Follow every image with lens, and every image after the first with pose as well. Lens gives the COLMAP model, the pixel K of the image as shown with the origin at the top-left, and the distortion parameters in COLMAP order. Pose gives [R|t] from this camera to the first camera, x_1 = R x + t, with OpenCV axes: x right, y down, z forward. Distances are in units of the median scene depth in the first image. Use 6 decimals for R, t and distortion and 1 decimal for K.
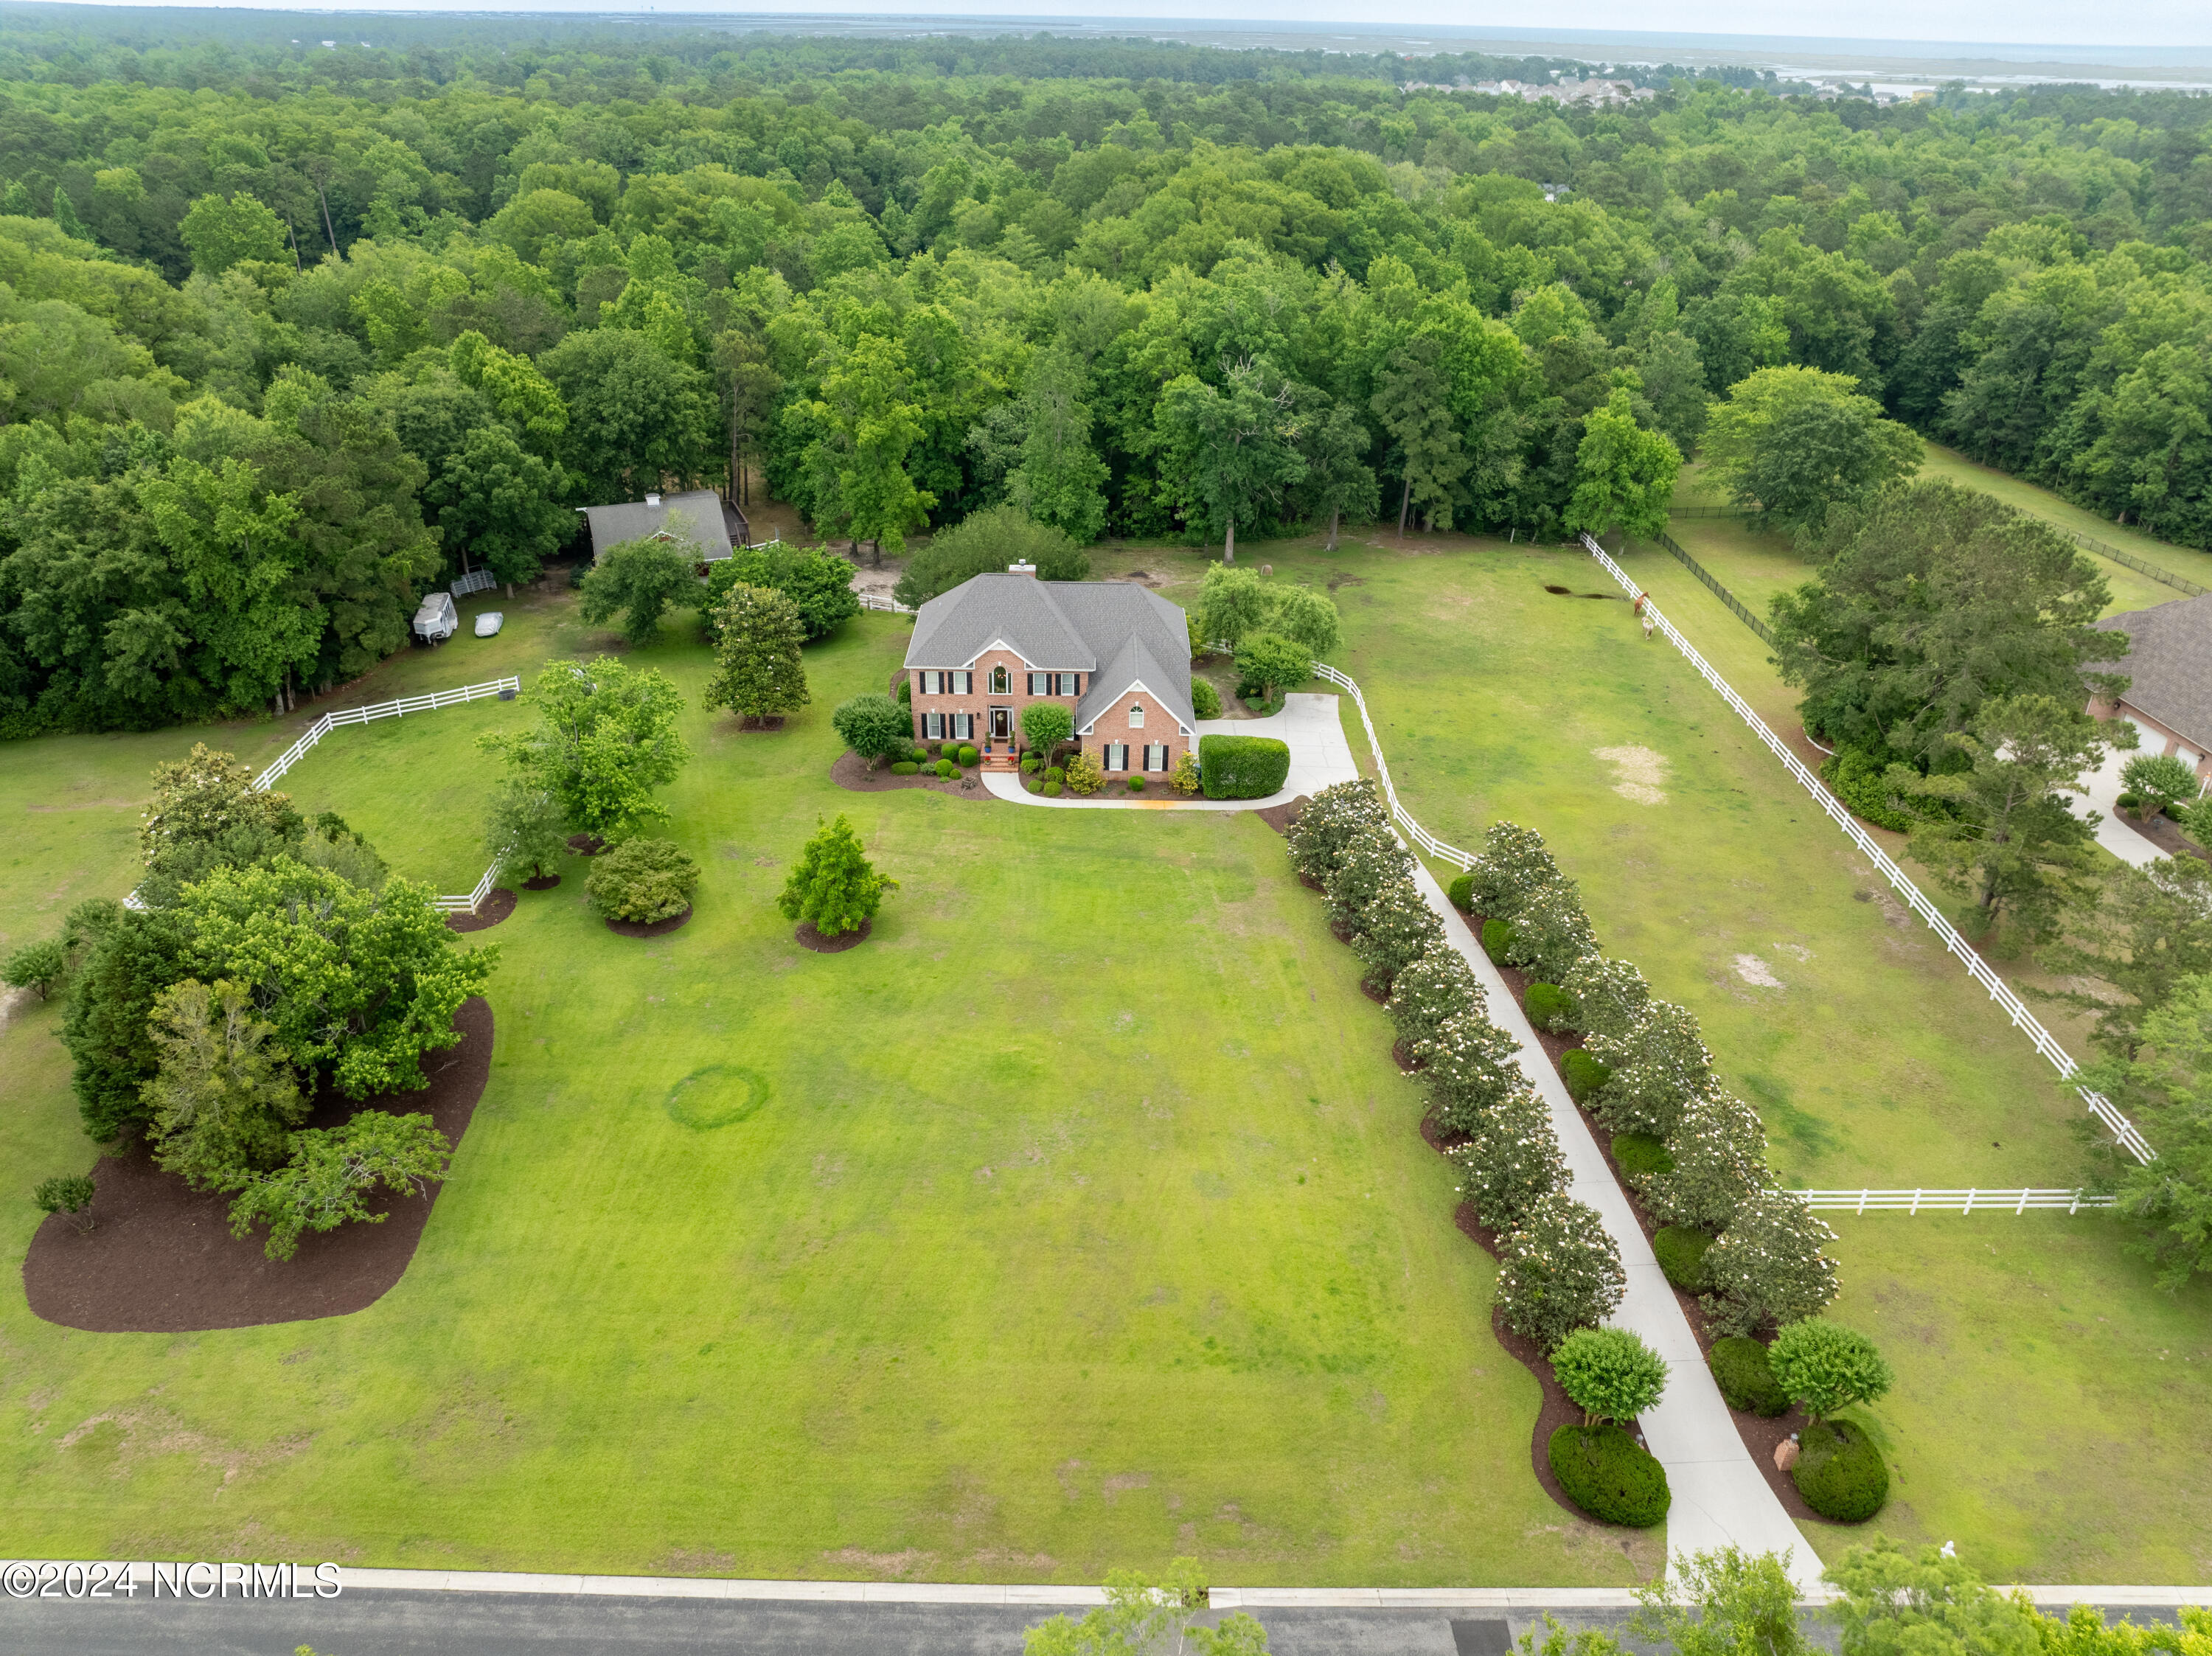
lens RADIAL K [[1534.7, 0, 1103.4], [0, 1534.7, 824.9], [0, 0, 1]] dist [-0.043432, -0.001045]
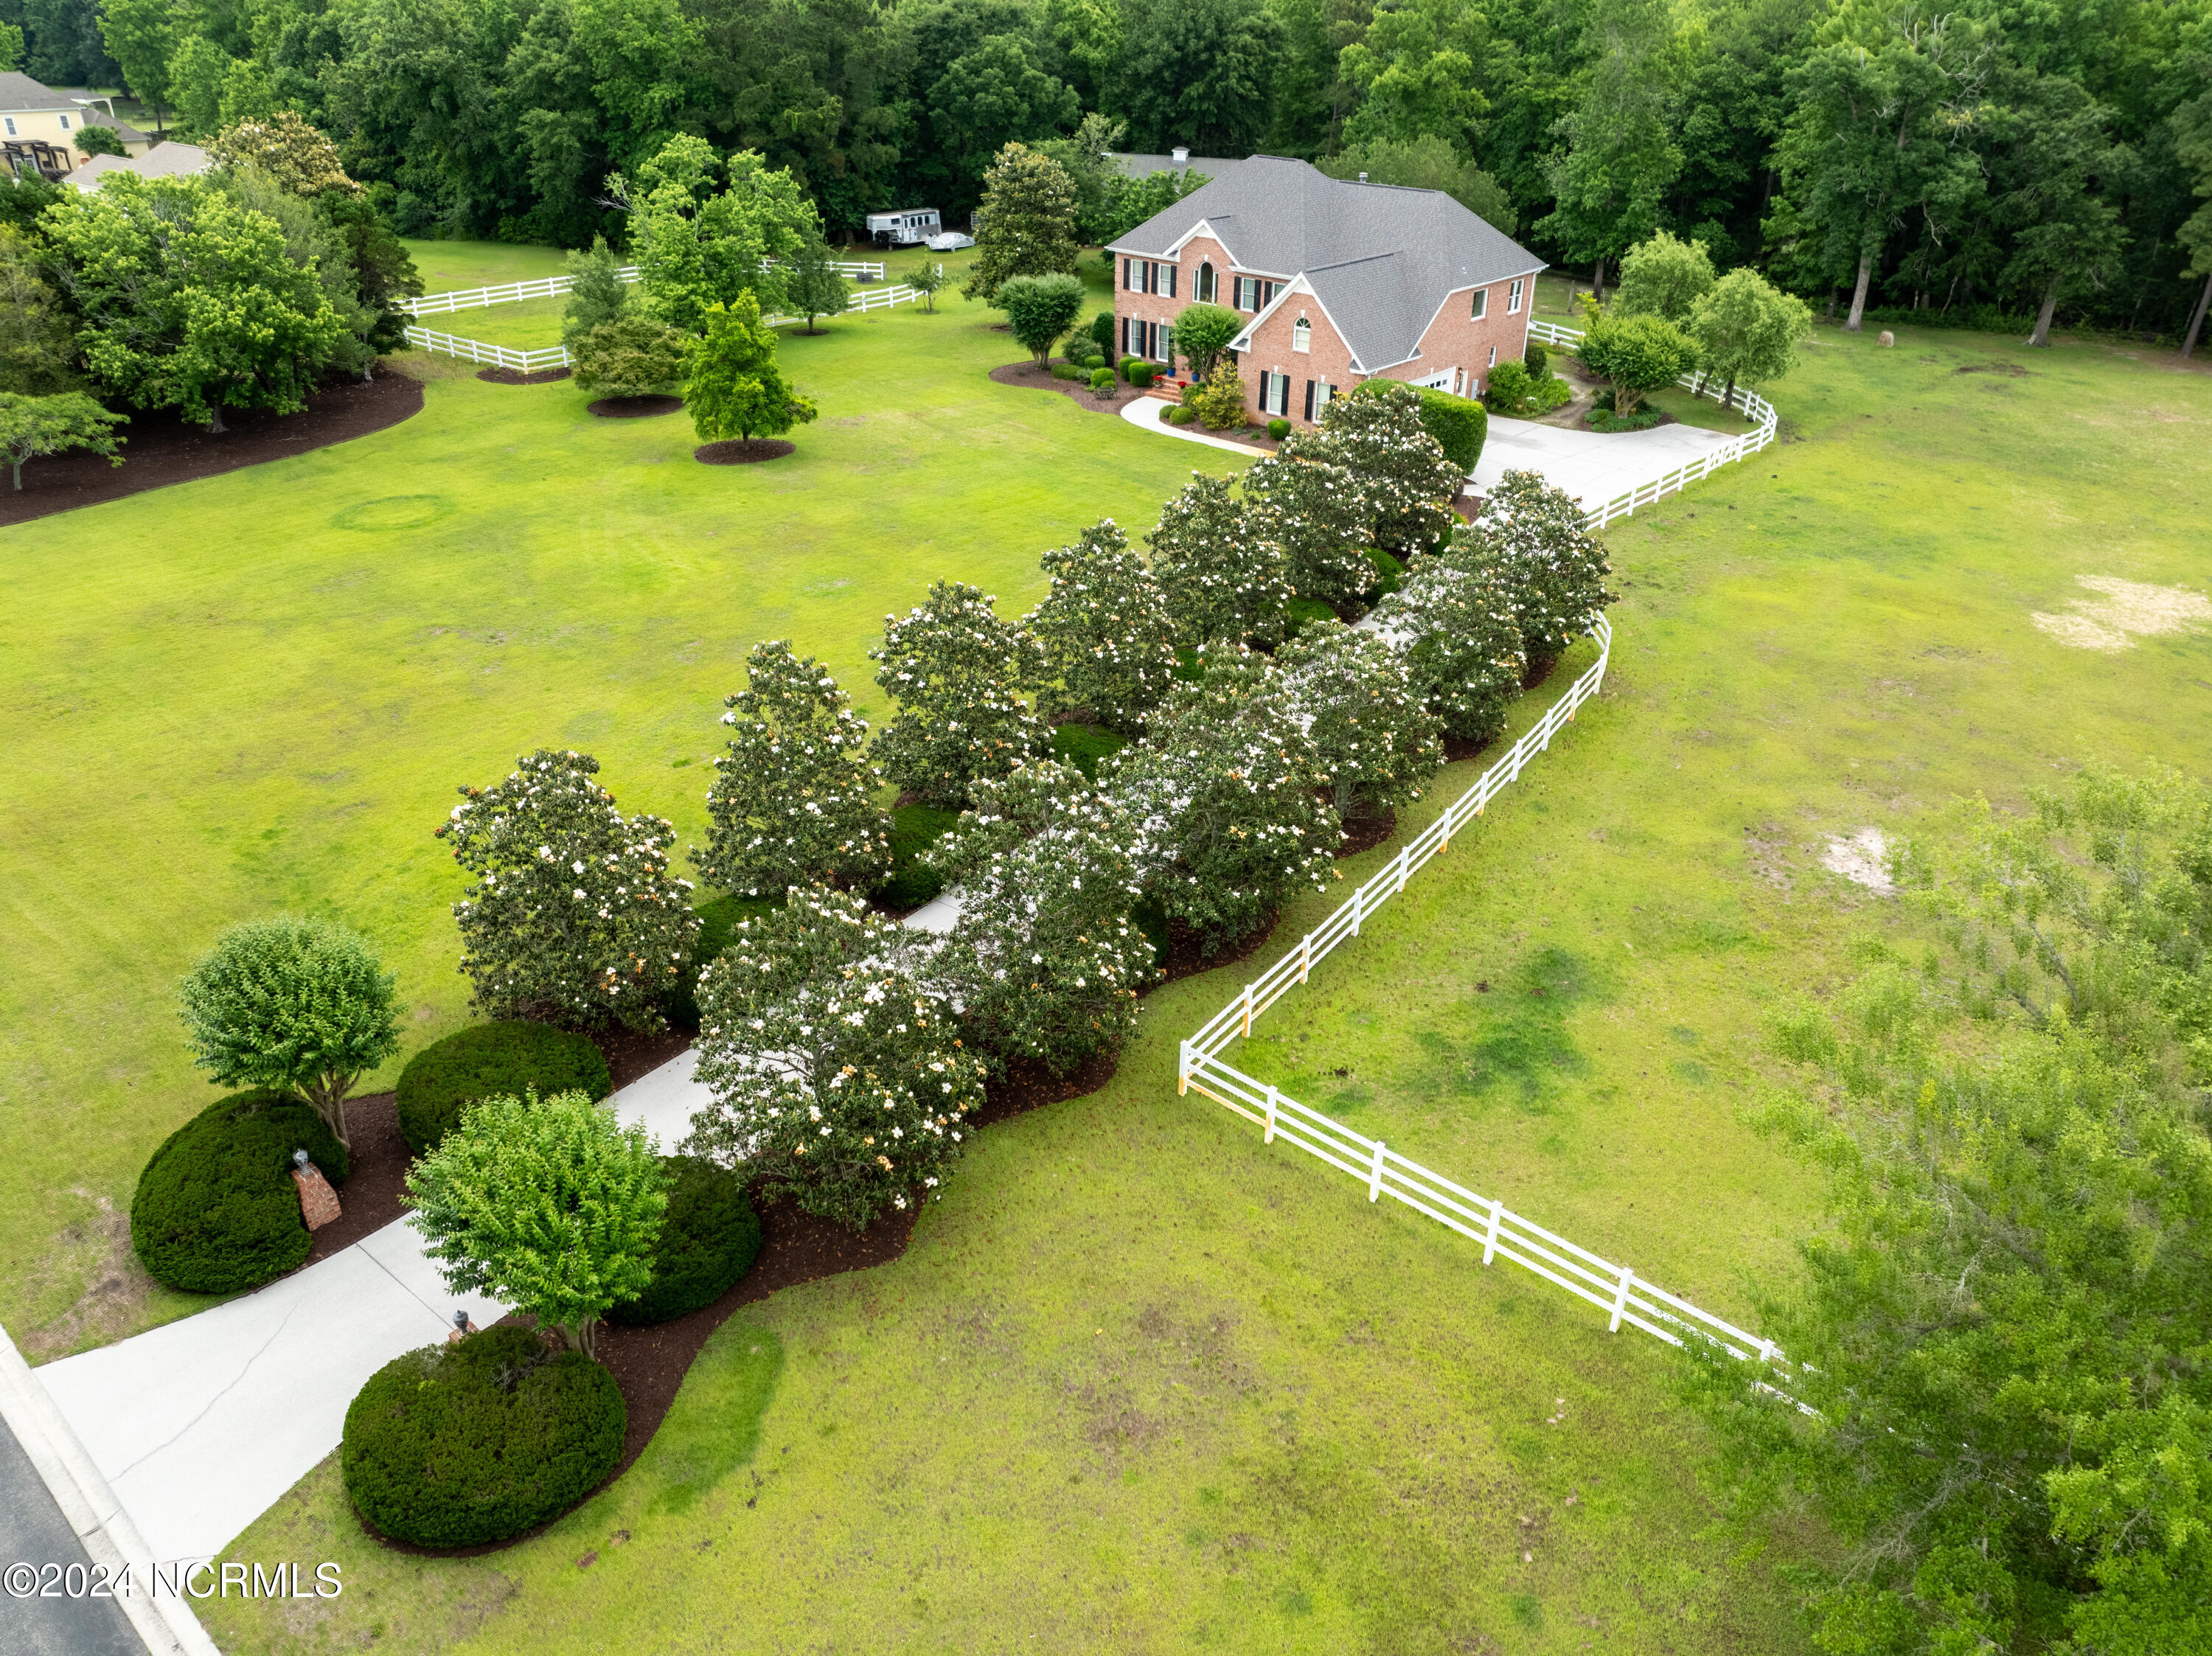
lens RADIAL K [[1534.7, 0, 1103.3], [0, 1534.7, 833.1], [0, 0, 1]] dist [-0.043432, -0.001045]
pose [[0.756785, 0.320130, -0.569906, 0.415562], [-0.300035, 0.944716, 0.132250, 0.079240], [0.580736, 0.070907, 0.810998, 0.379511]]
